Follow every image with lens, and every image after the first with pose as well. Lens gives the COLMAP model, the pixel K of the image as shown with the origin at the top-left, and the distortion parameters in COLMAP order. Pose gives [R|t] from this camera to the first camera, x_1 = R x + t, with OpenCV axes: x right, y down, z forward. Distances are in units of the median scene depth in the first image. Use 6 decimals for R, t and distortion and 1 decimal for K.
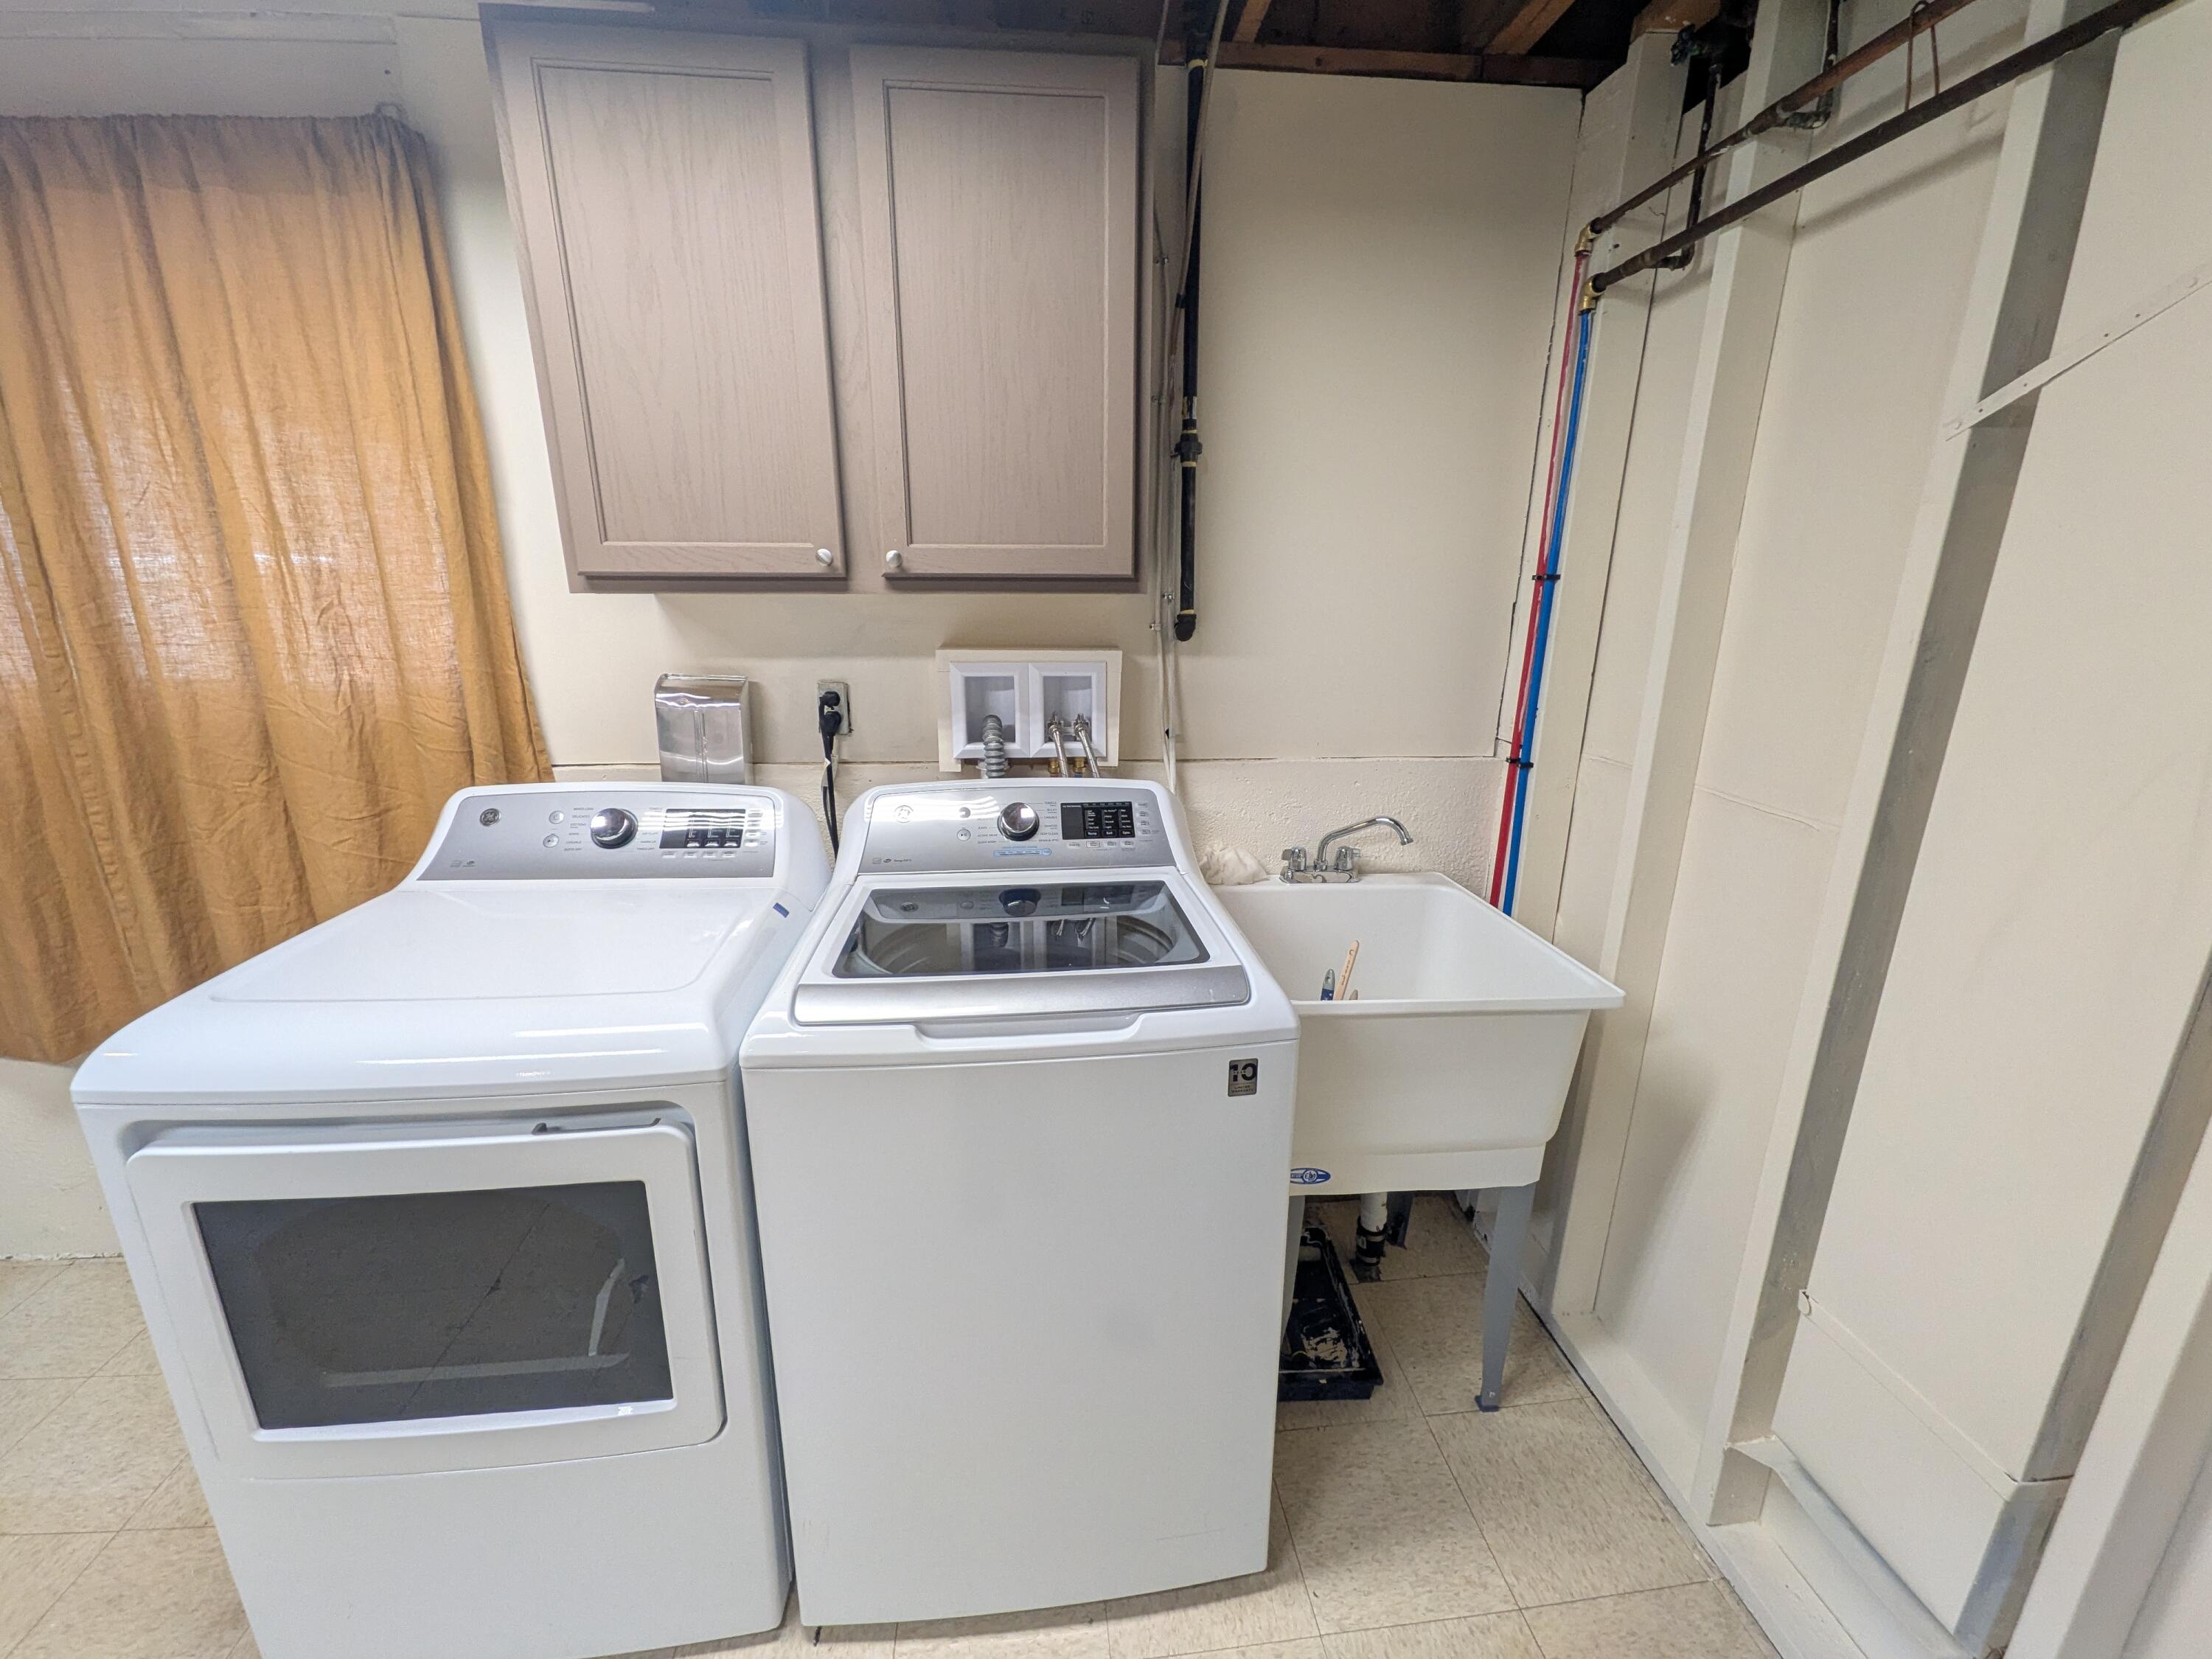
lens RADIAL K [[872.4, 0, 1097.5], [0, 872.4, 826.1], [0, 0, 1]] dist [0.004221, 0.000673]
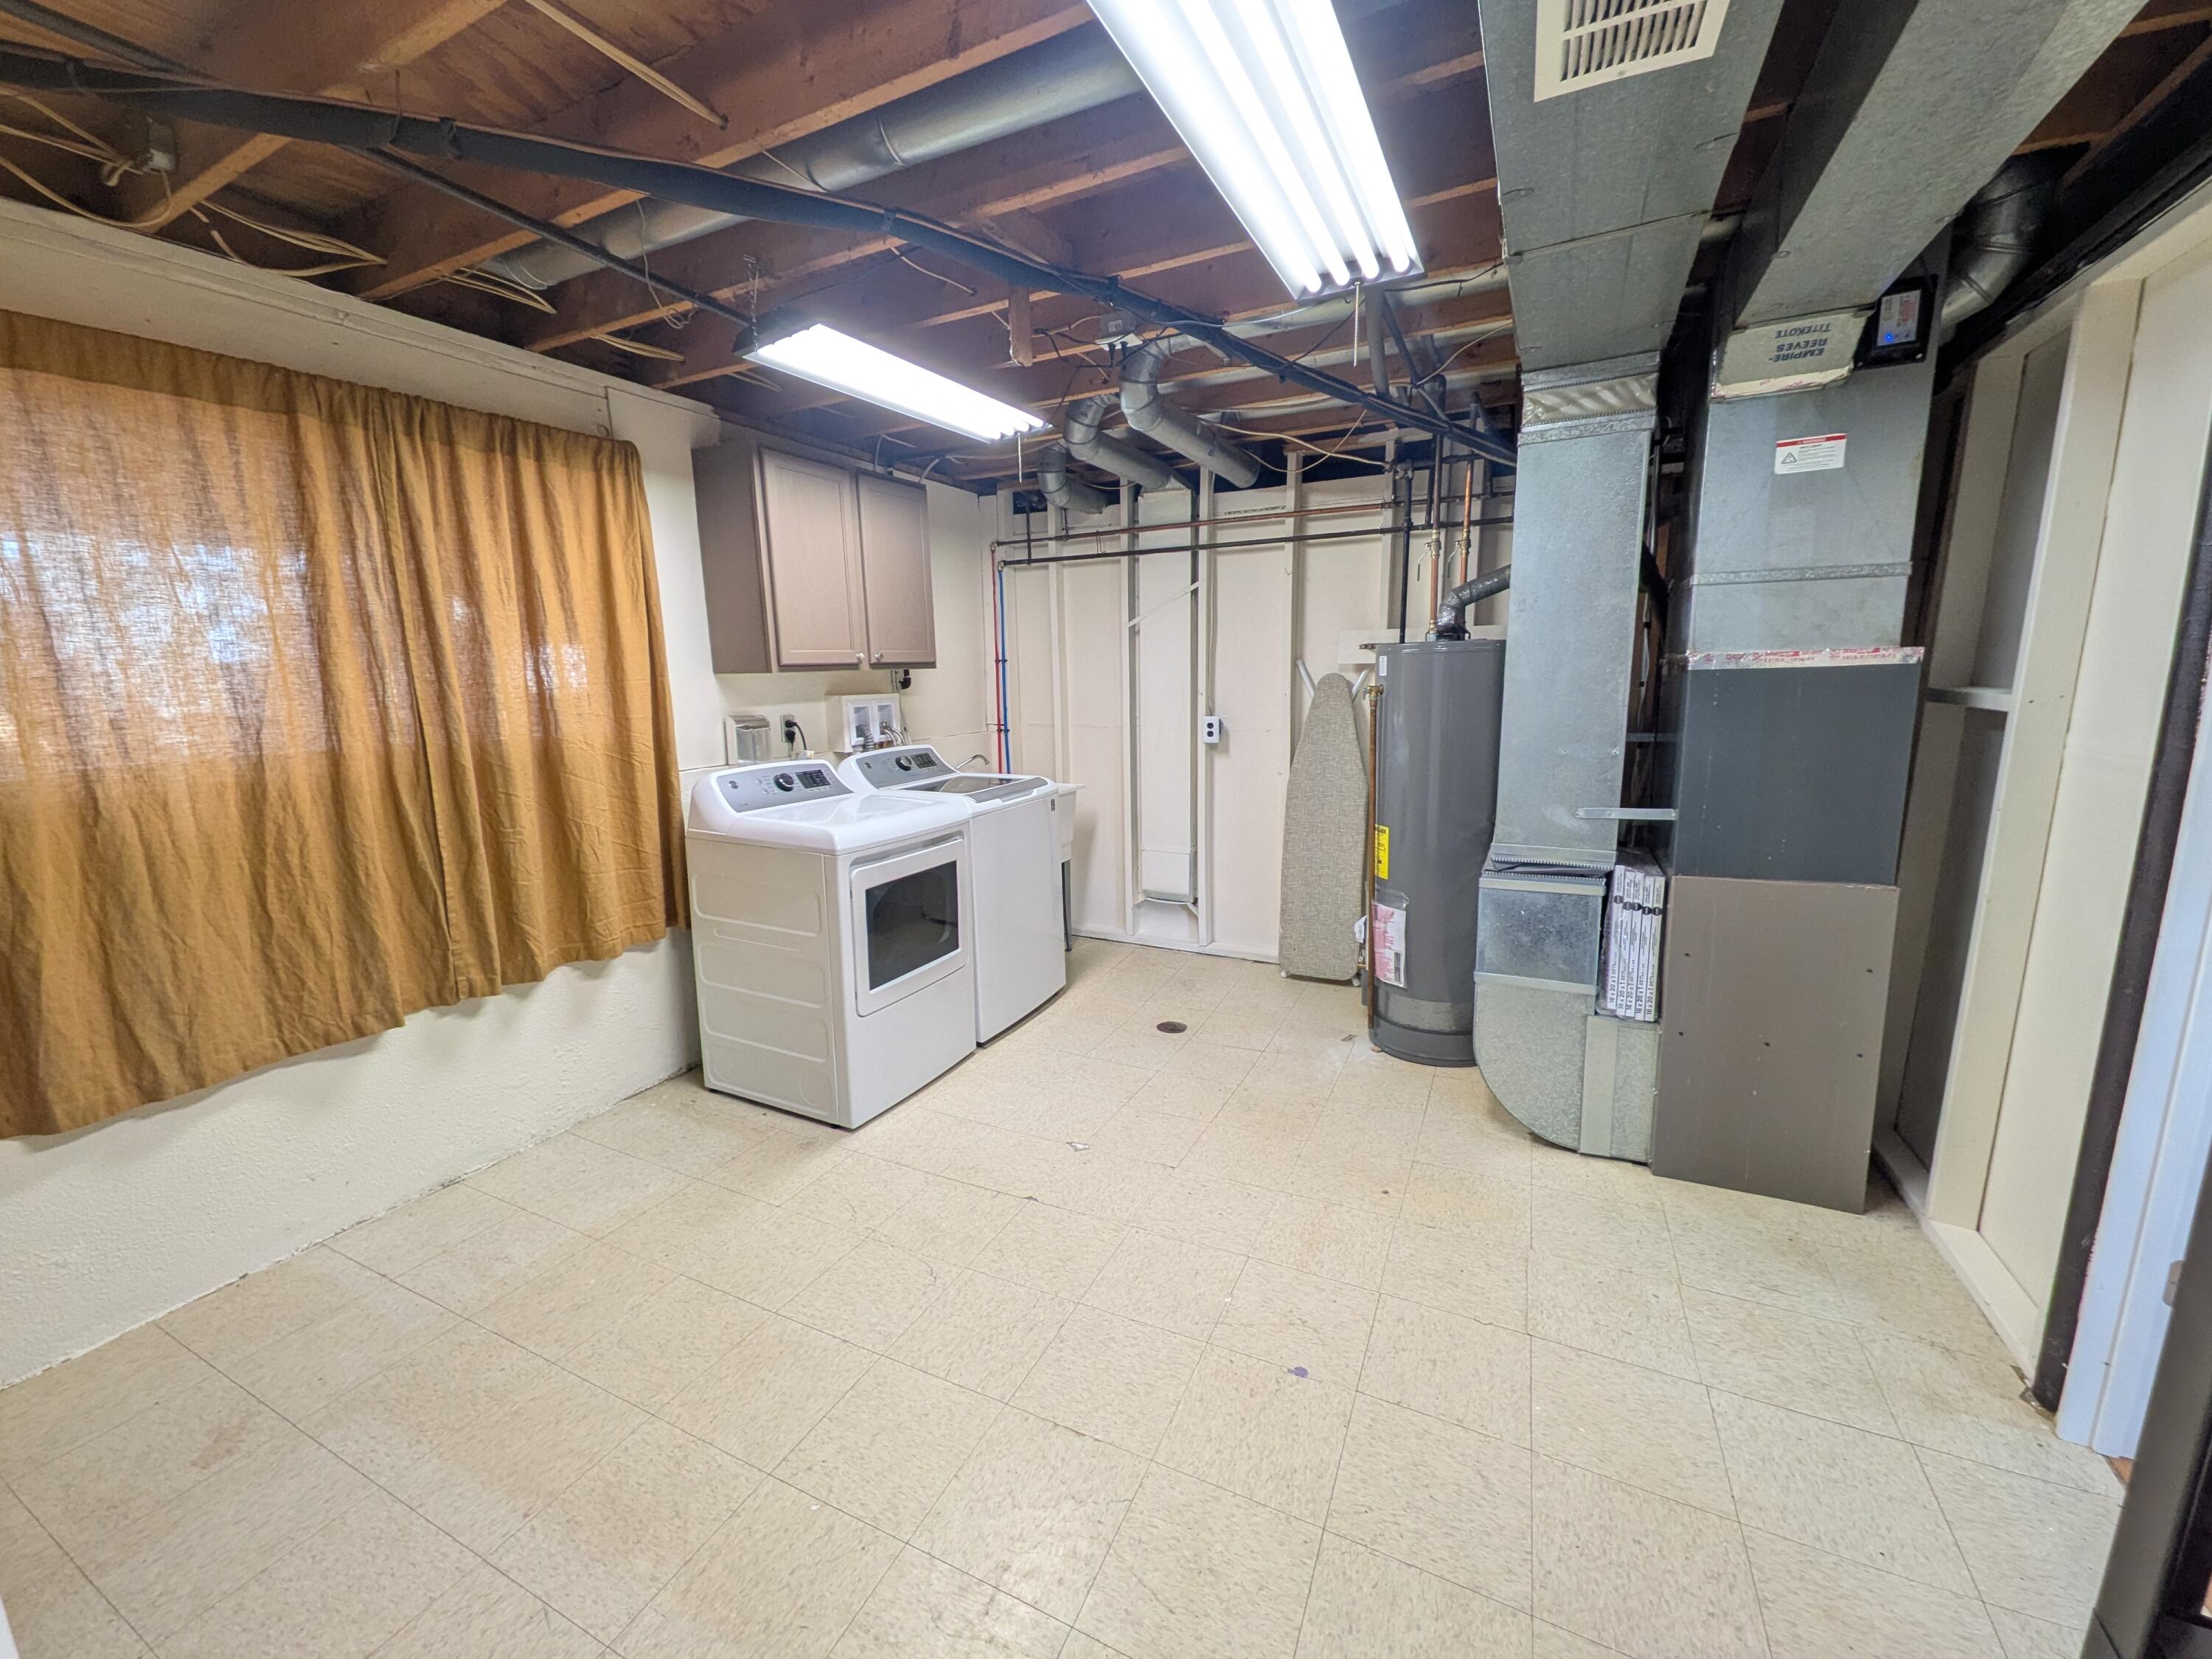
lens RADIAL K [[872.4, 0, 1105.3], [0, 872.4, 822.9], [0, 0, 1]] dist [0.004221, 0.000673]
pose [[0.528667, -0.166150, 0.832409, -1.694174], [0.237824, 0.970372, 0.042644, 0.168428], [-0.814832, 0.175423, 0.552518, -0.688388]]
